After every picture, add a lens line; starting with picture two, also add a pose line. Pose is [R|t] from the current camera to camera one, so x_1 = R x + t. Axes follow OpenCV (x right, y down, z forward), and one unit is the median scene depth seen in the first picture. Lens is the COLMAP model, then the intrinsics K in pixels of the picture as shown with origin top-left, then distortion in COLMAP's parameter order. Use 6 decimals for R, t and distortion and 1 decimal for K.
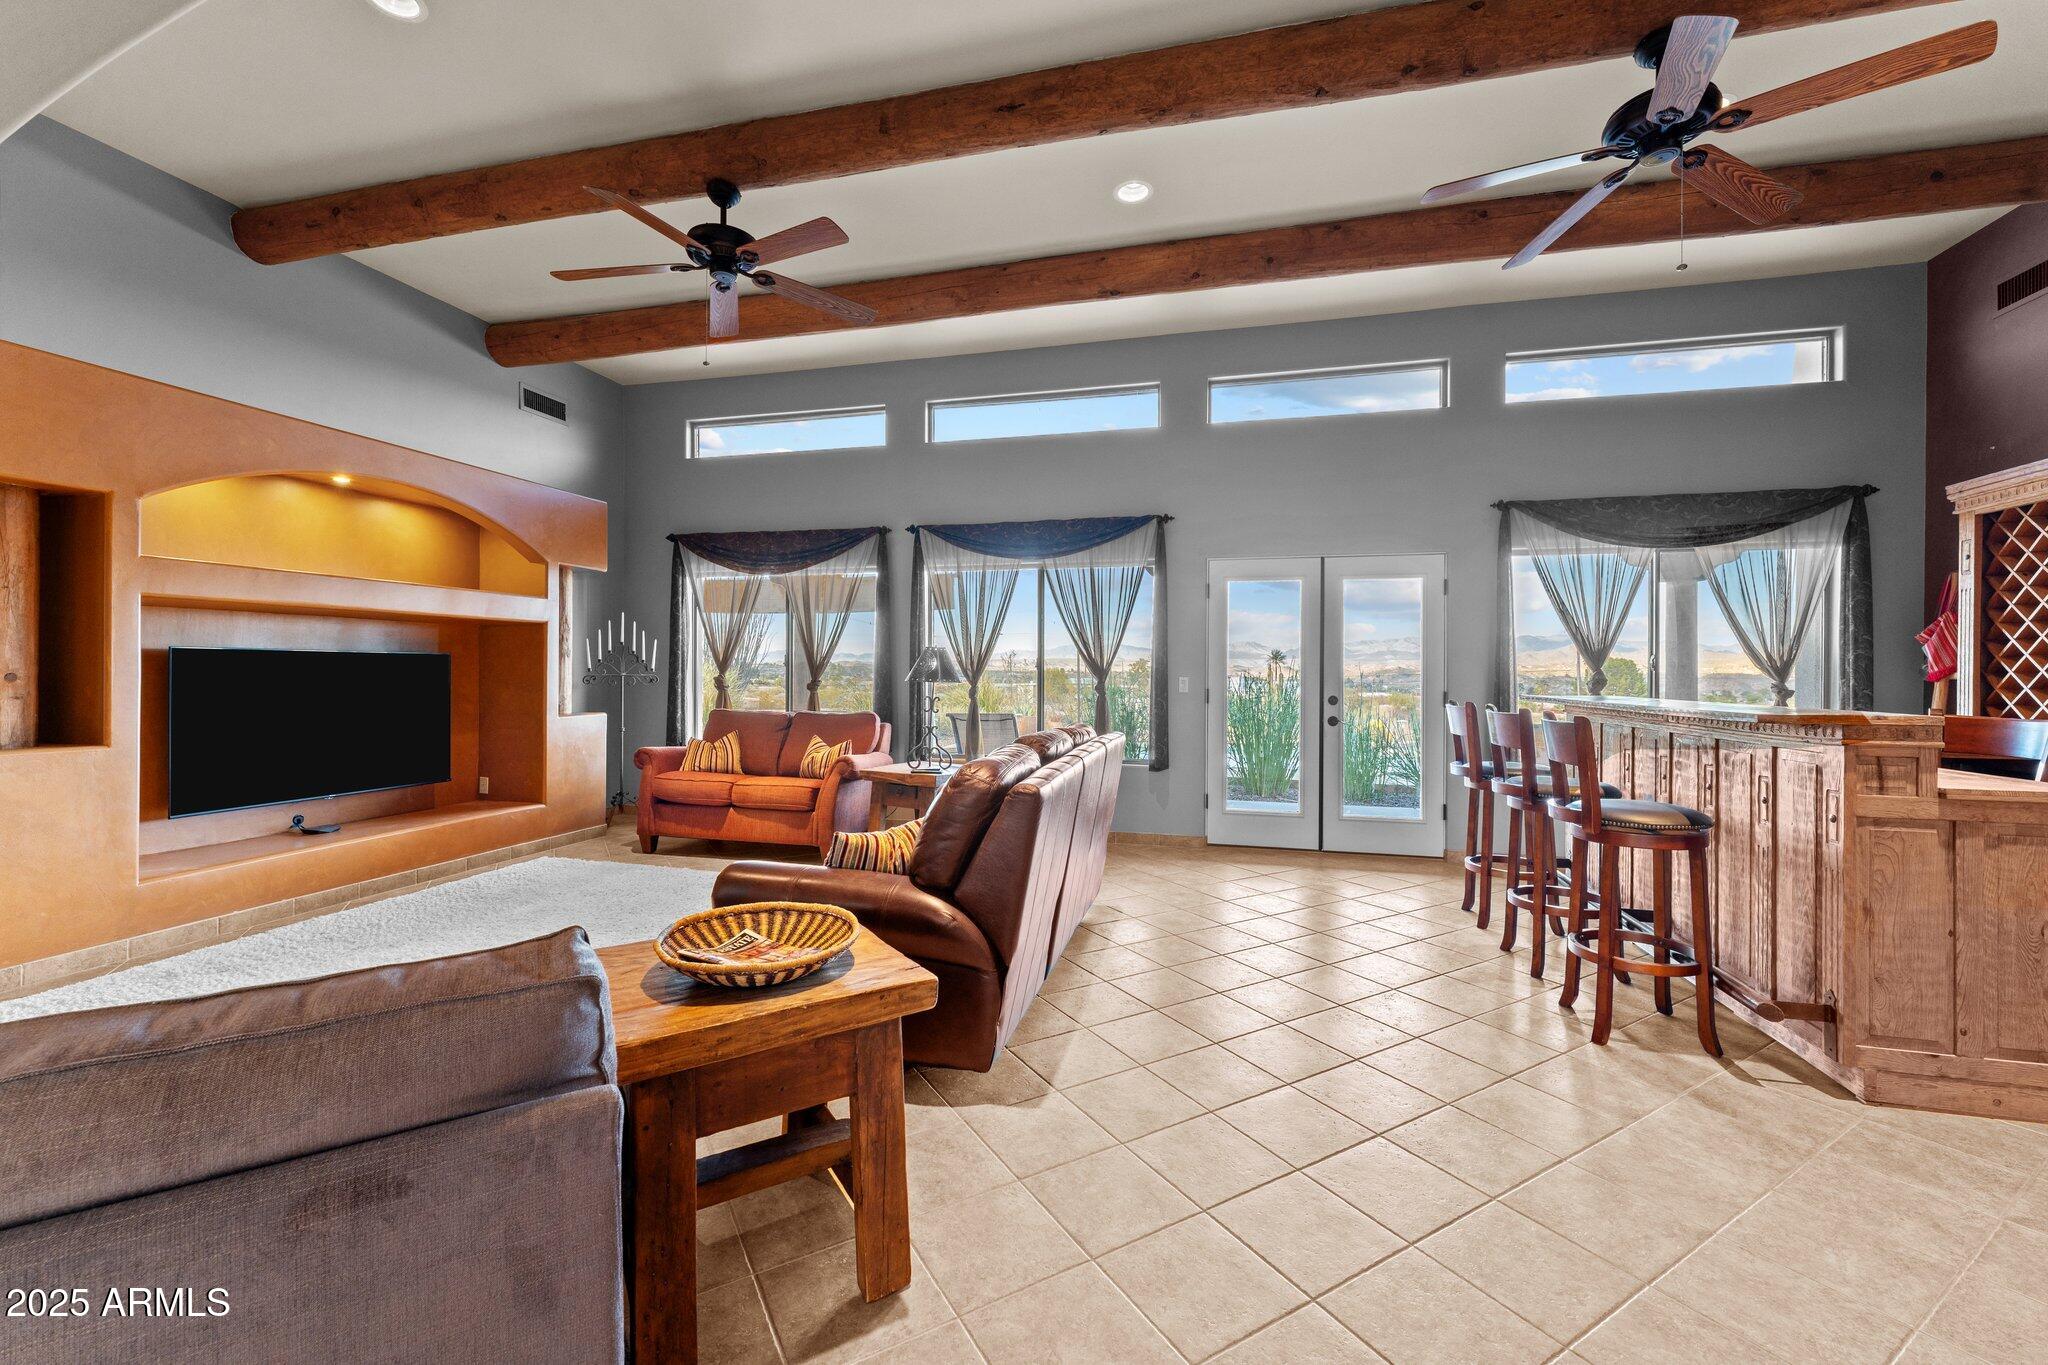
lens RADIAL K [[821.8, 0, 1027.6], [0, 821.8, 668.1], [0, 0, 1]] dist [0.000100, -0.000002]
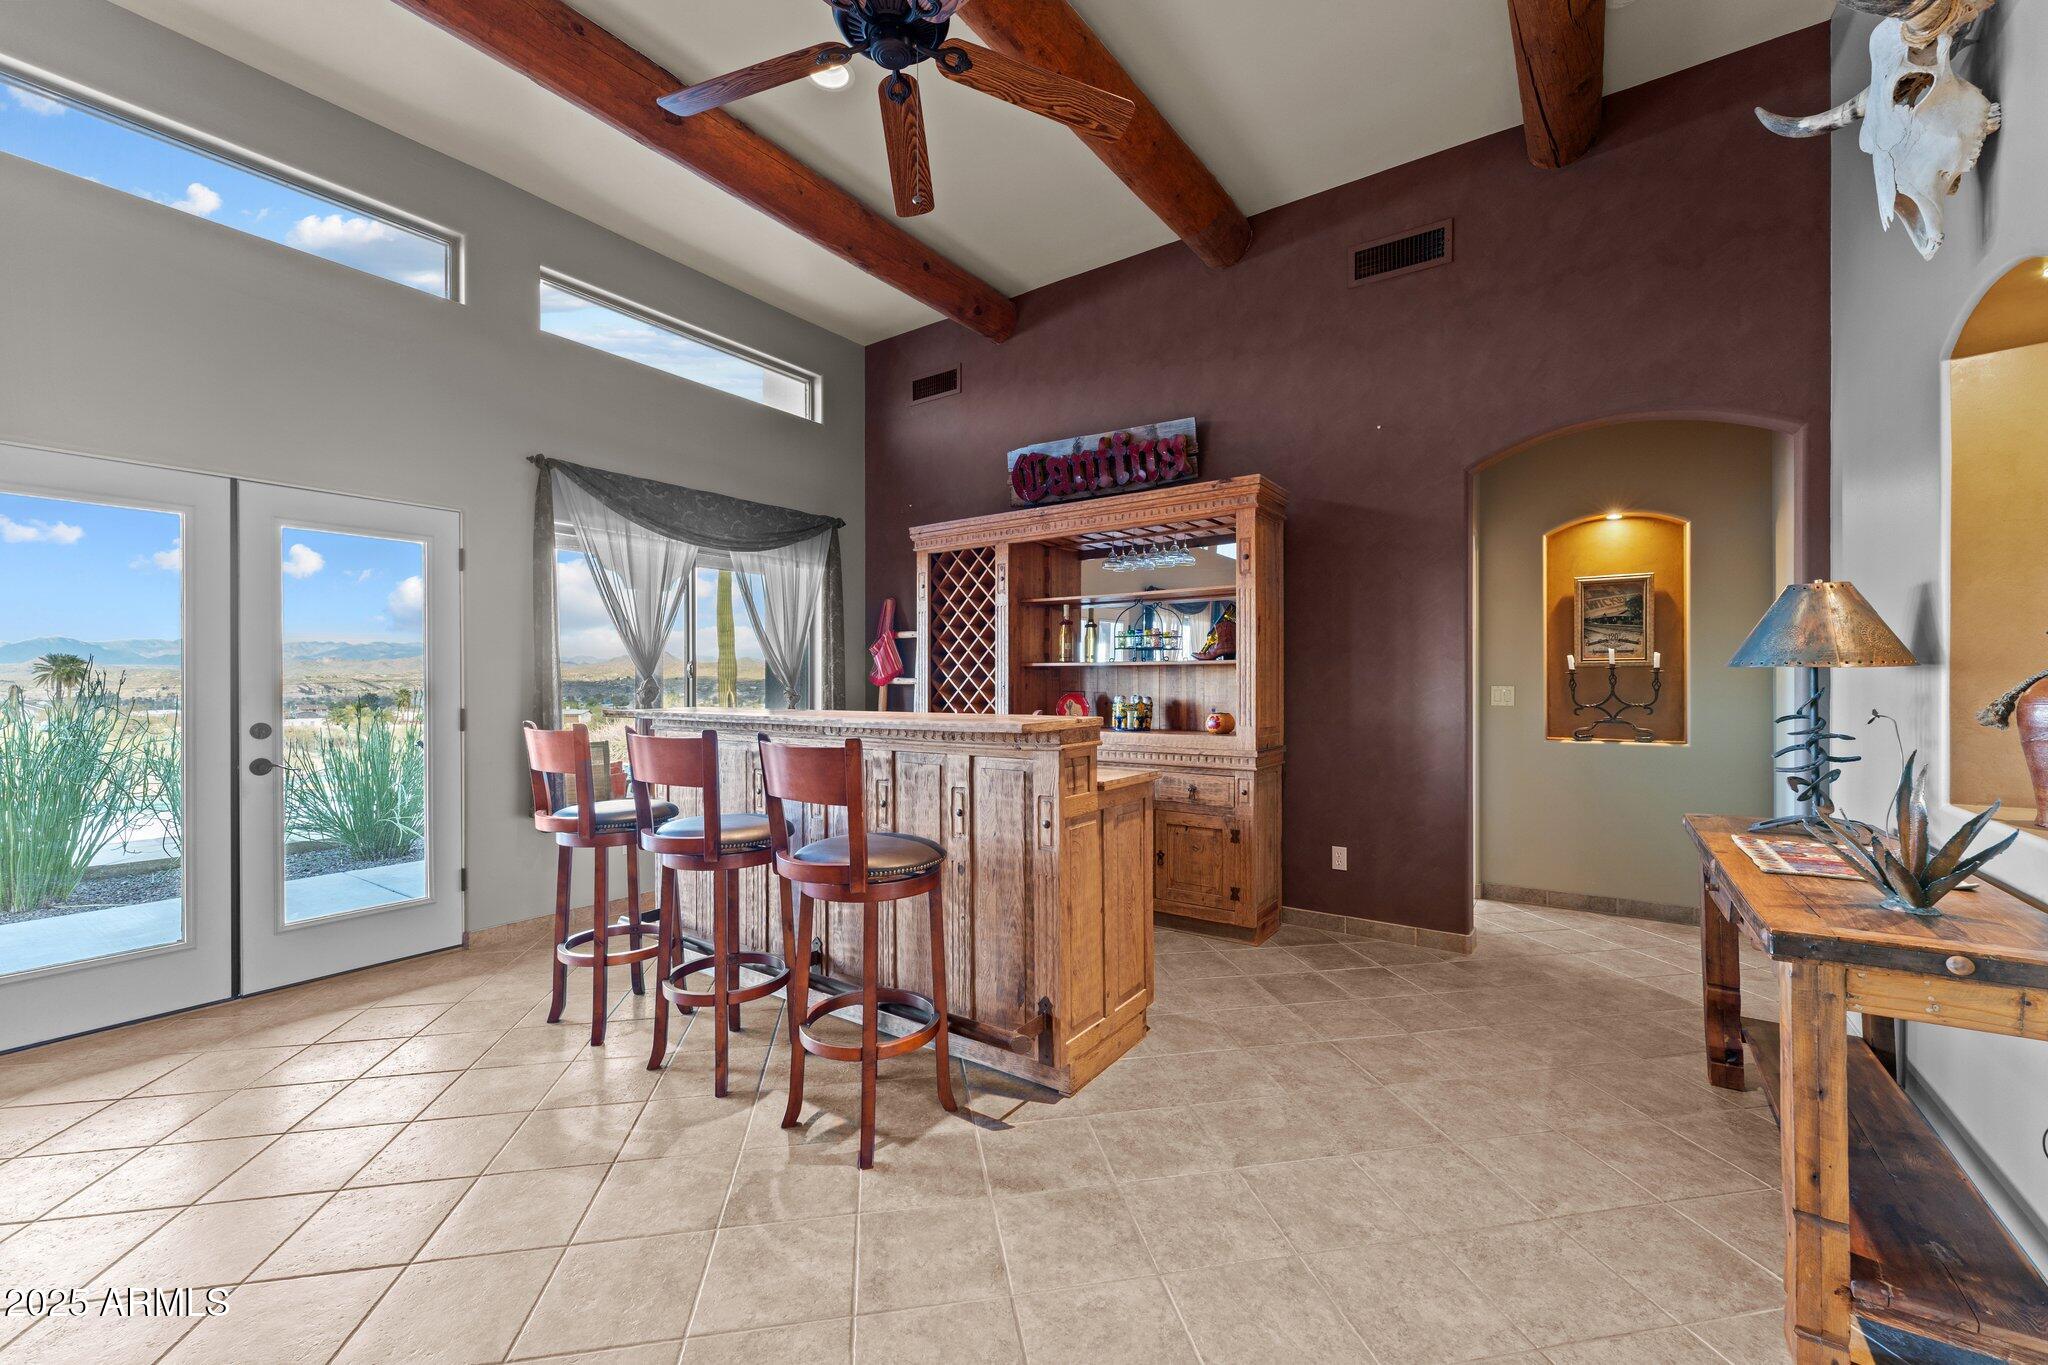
lens RADIAL K [[810.7, 0, 1024.1], [0, 810.7, 685.4], [0, 0, 1]] dist [0.001091, -0.000017]
pose [[0.347342, -0.011321, 0.937670, 0.024277], [0.001319, 0.999932, 0.011584, 0.001622], [-0.937737, -0.002787, 0.347334, 0.315906]]
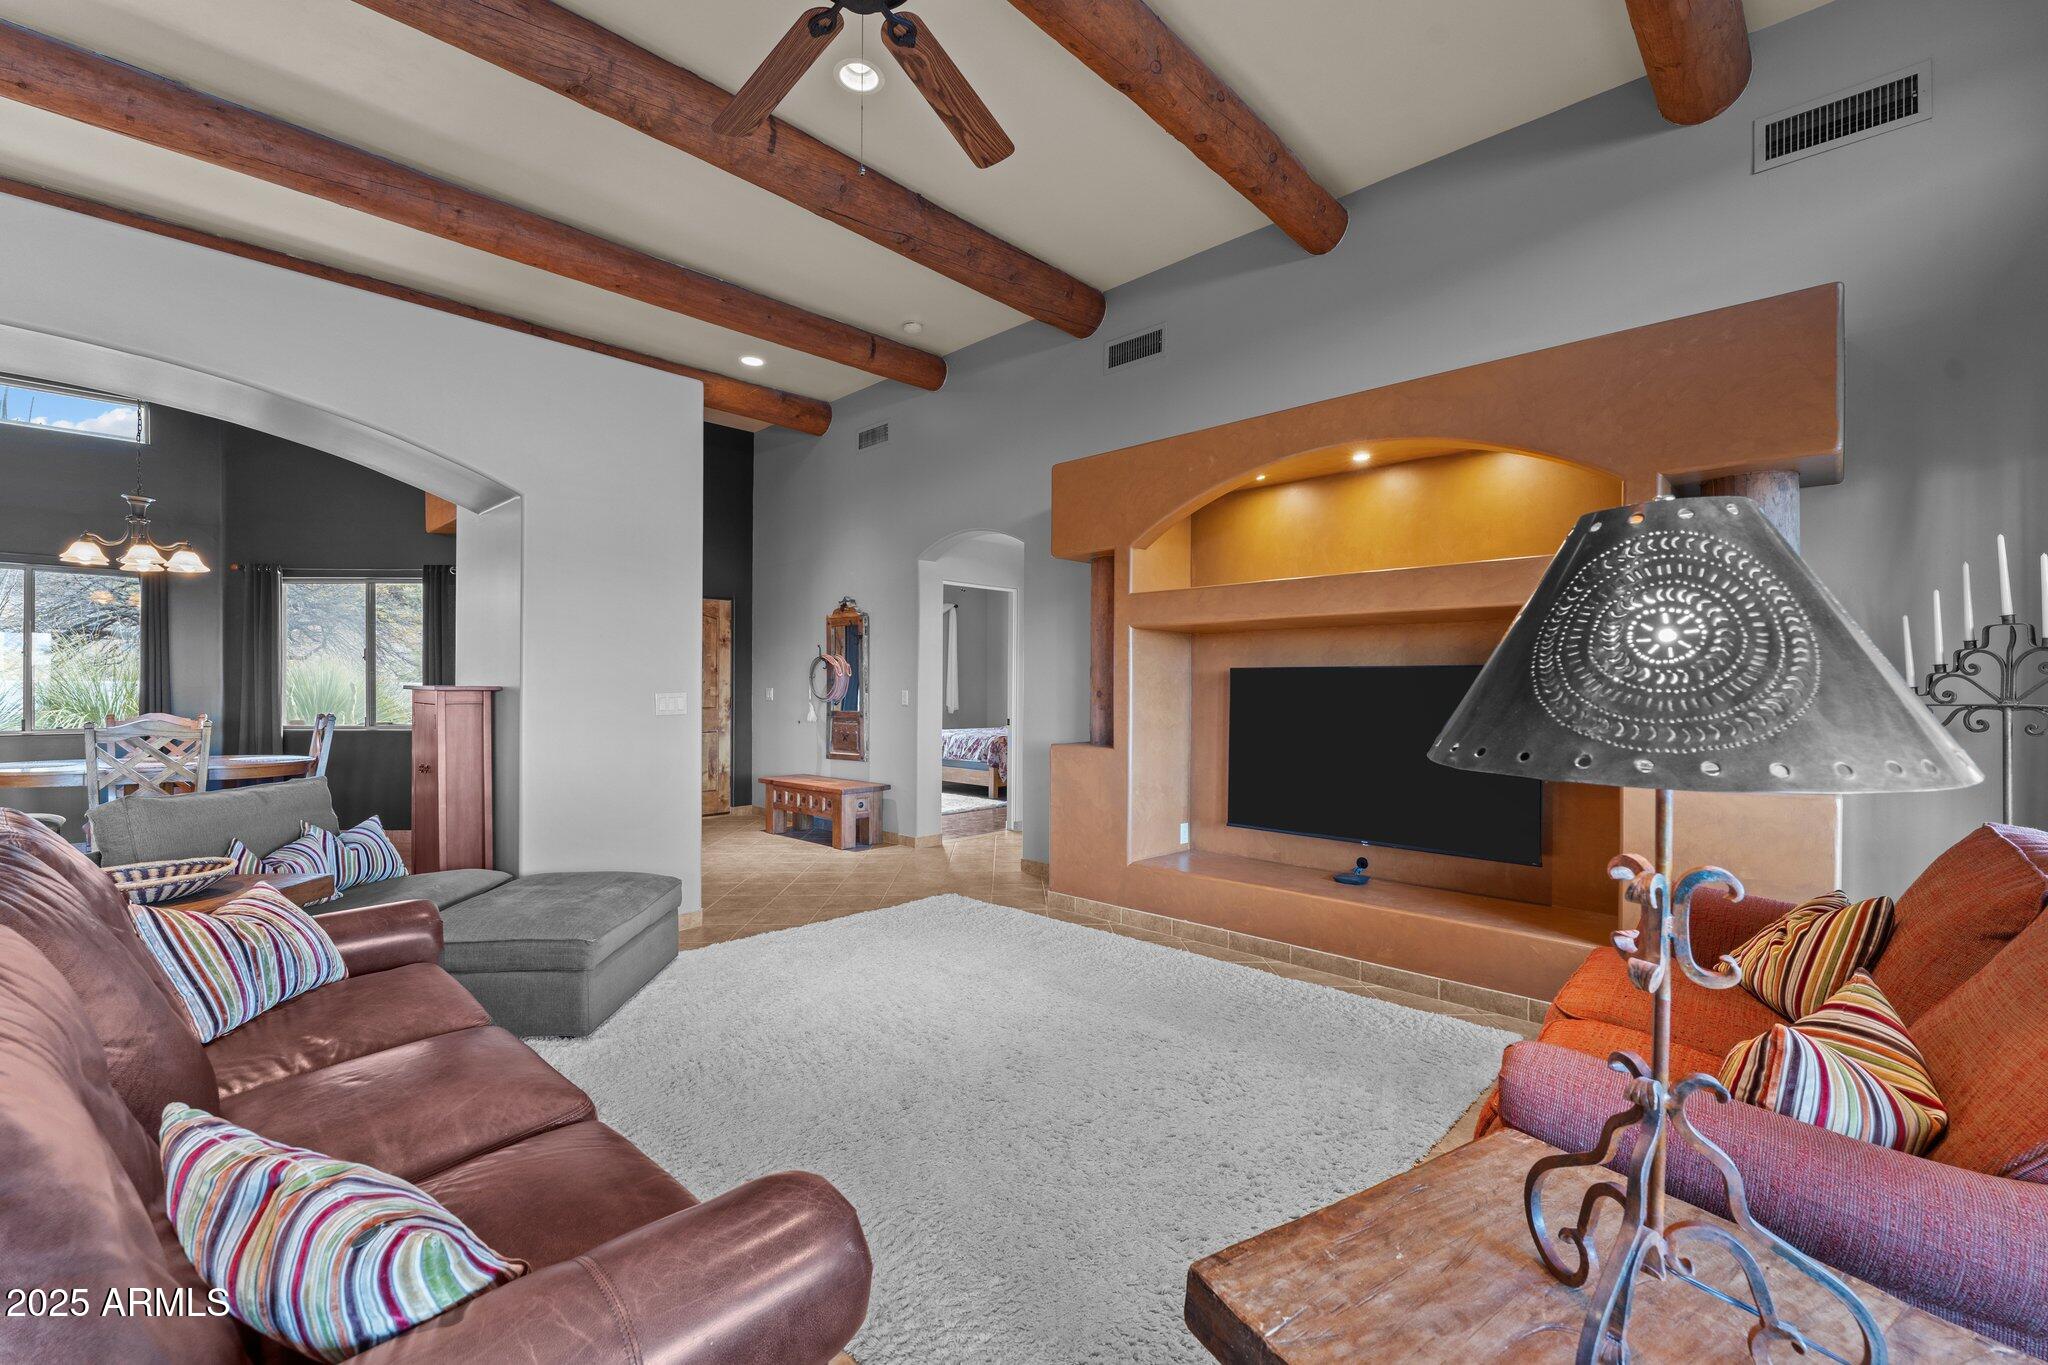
lens RADIAL K [[865.8, 0, 1024.0], [0, 865.8, 682.5], [0, 0, 1]] dist [-0.002872, -0.000147]
pose [[-0.490971, -0.013098, -0.871077, 0.069324], [-0.005010, 0.999913, -0.012211, 0.006561], [0.871161, -0.001632, -0.490994, 0.993074]]
